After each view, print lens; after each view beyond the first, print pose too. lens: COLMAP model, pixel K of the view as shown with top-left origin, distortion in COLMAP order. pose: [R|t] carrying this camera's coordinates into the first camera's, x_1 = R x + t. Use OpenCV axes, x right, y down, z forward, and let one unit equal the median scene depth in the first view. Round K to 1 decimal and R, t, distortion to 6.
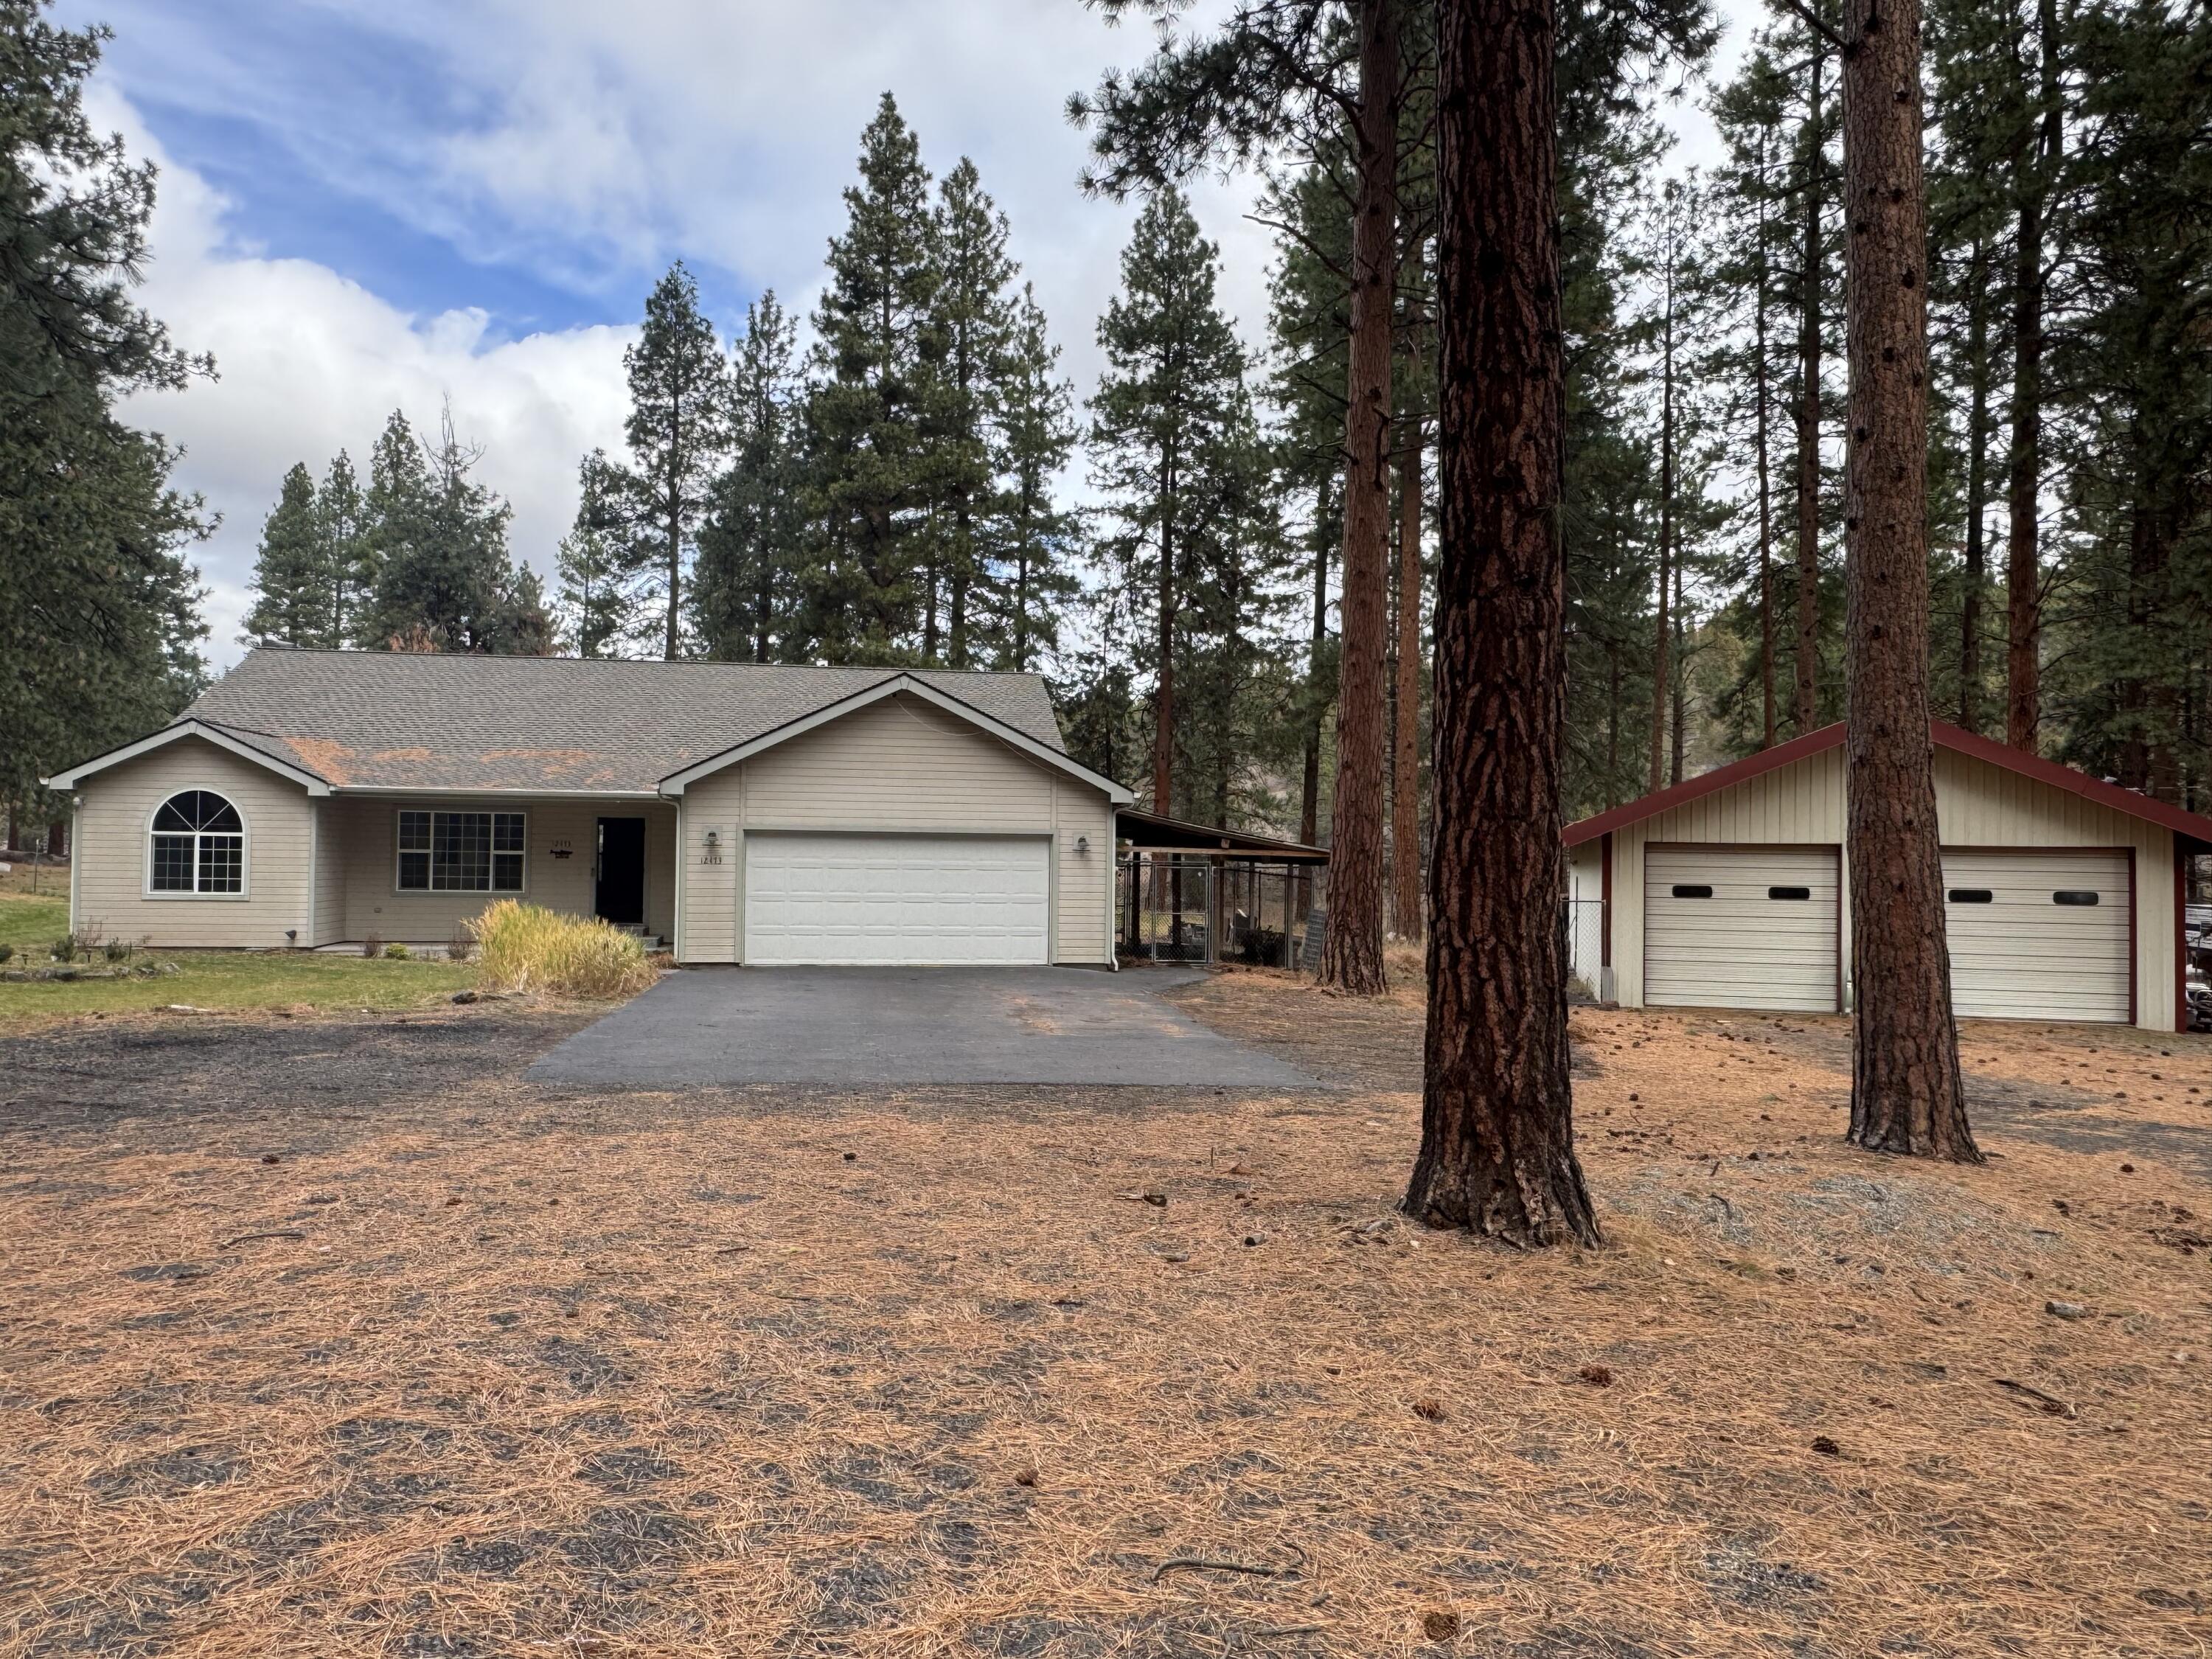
lens RADIAL K [[1530.4, 0, 1106.0], [0, 1530.4, 829.5], [0, 0, 1]] dist [-0.008548, 0.000331]
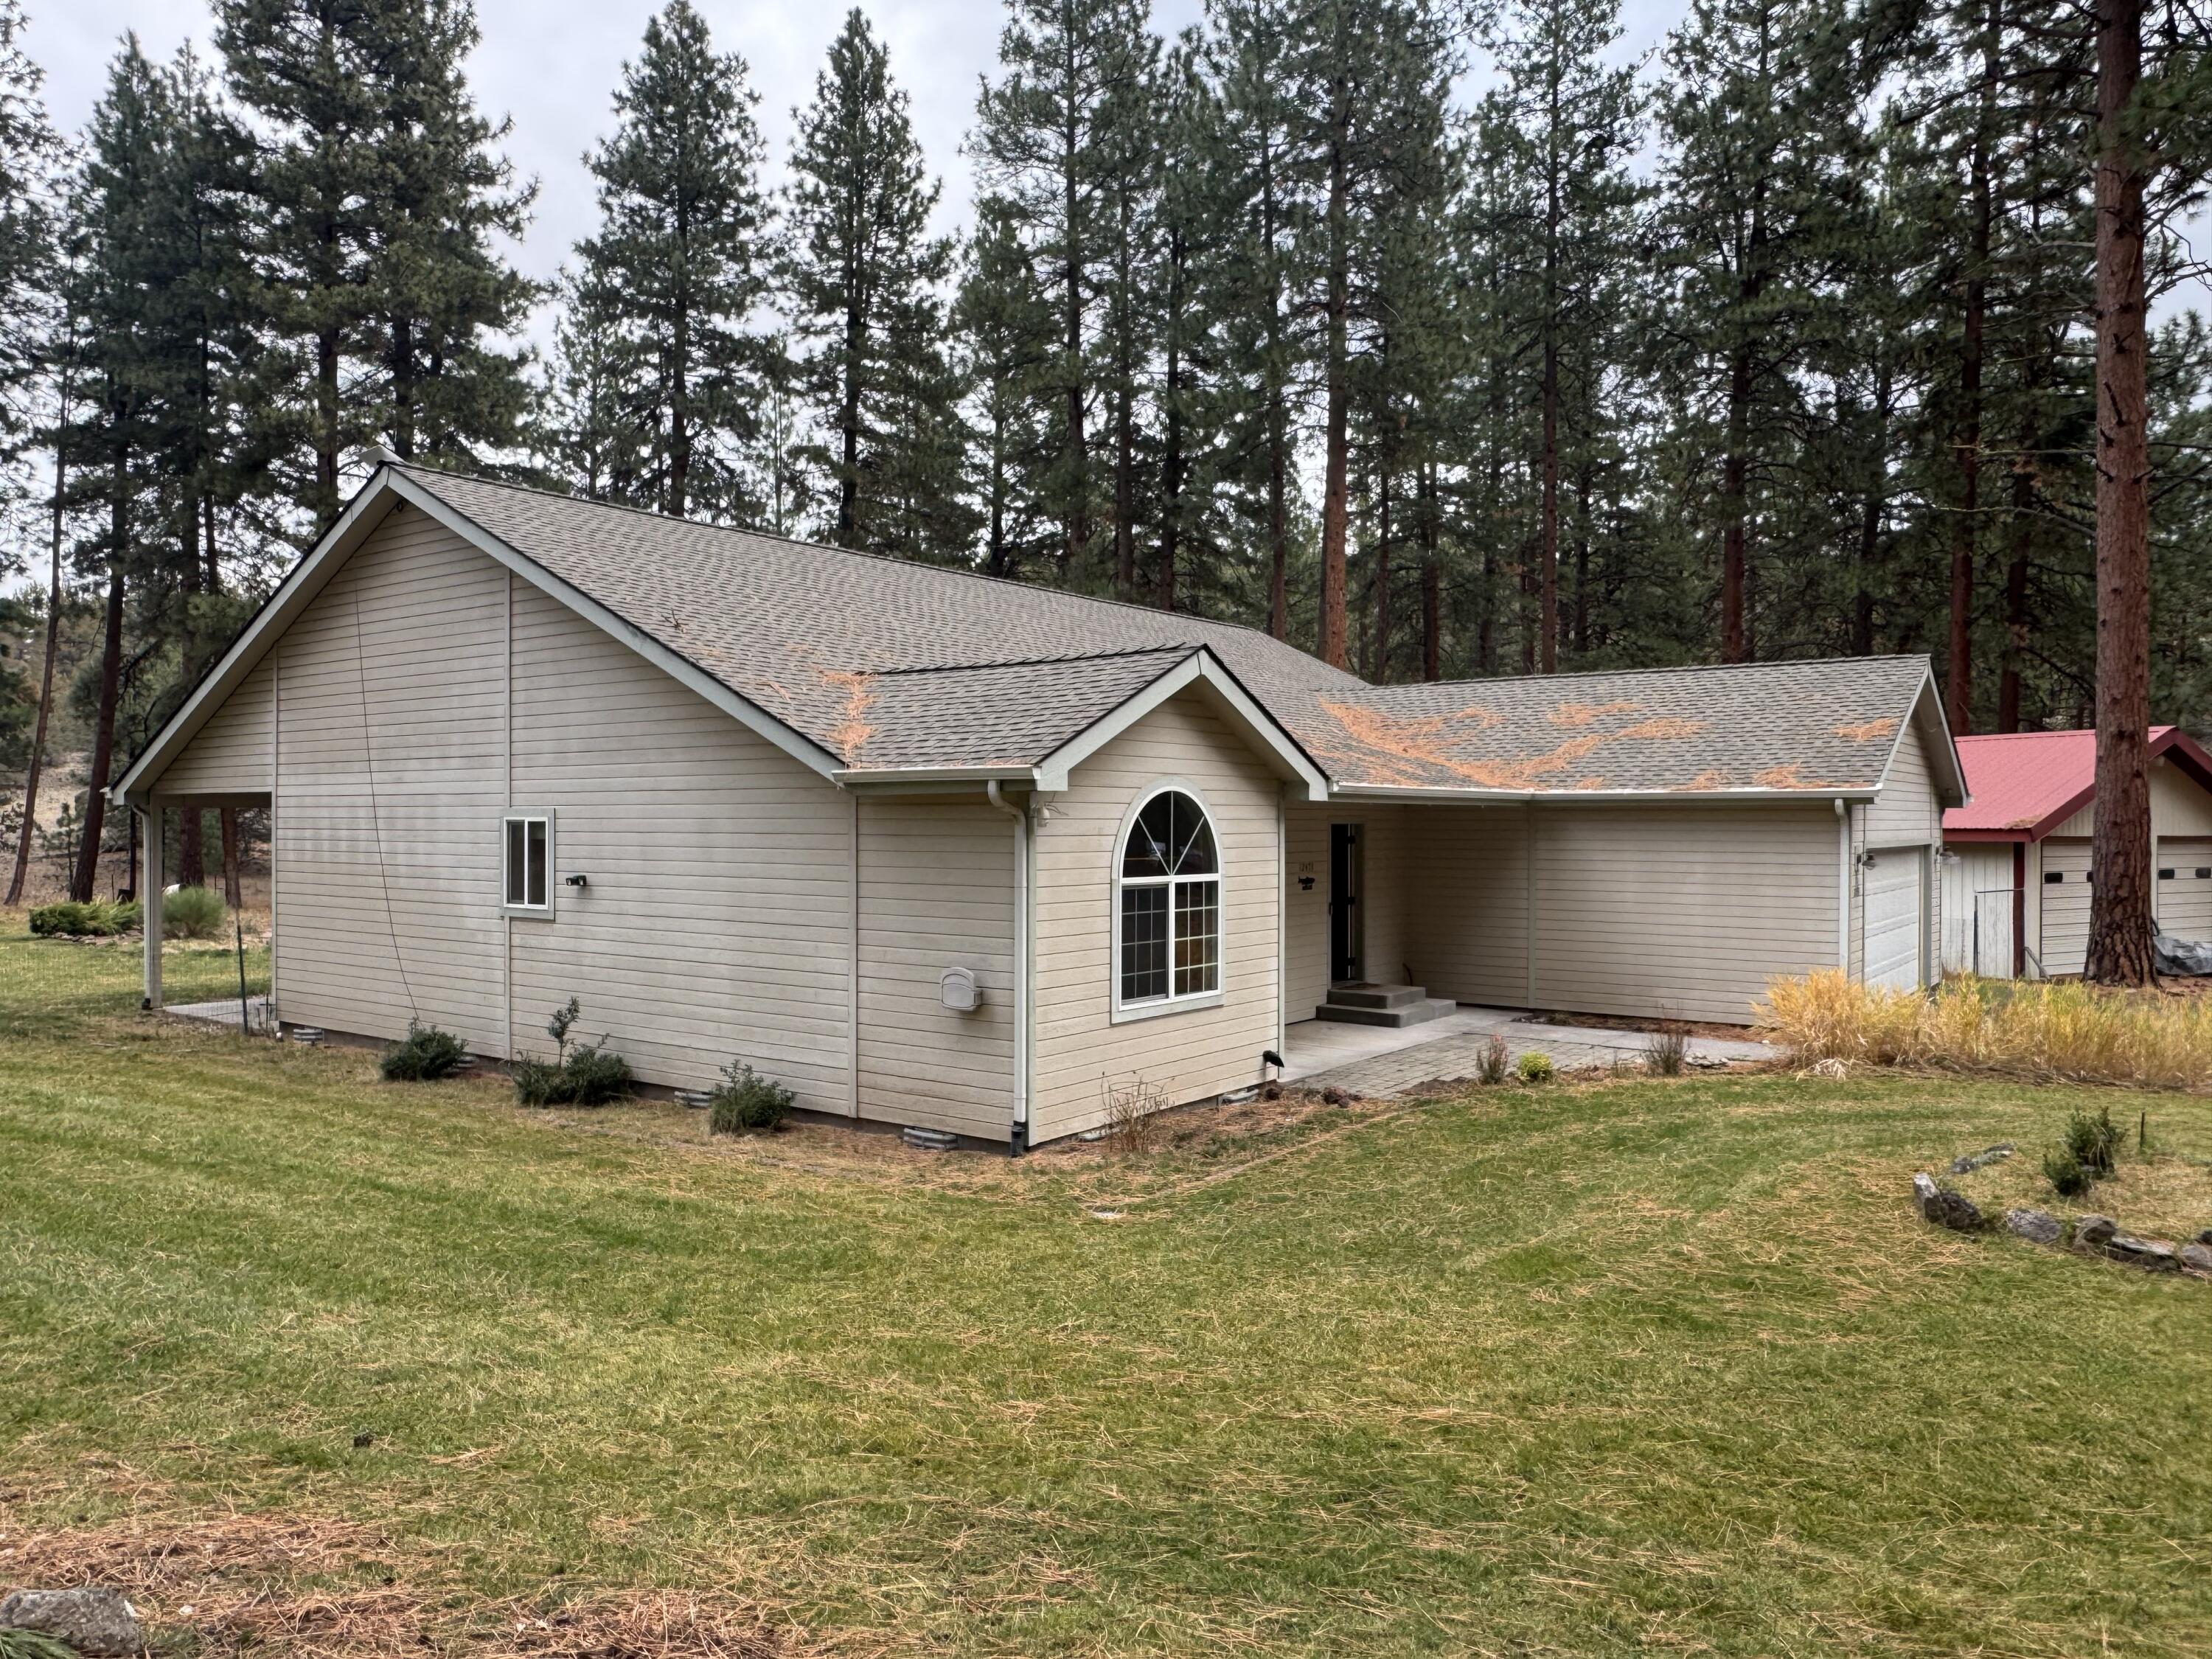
lens RADIAL K [[1542.4, 0, 1106.0], [0, 1542.4, 829.5], [0, 0, 1]] dist [-0.003457, -0.002677]
pose [[0.719423, -0.016251, 0.694382, -0.453724], [-0.006894, 0.999510, 0.030535, -0.013471], [-0.694538, -0.026755, 0.718958, 0.311144]]
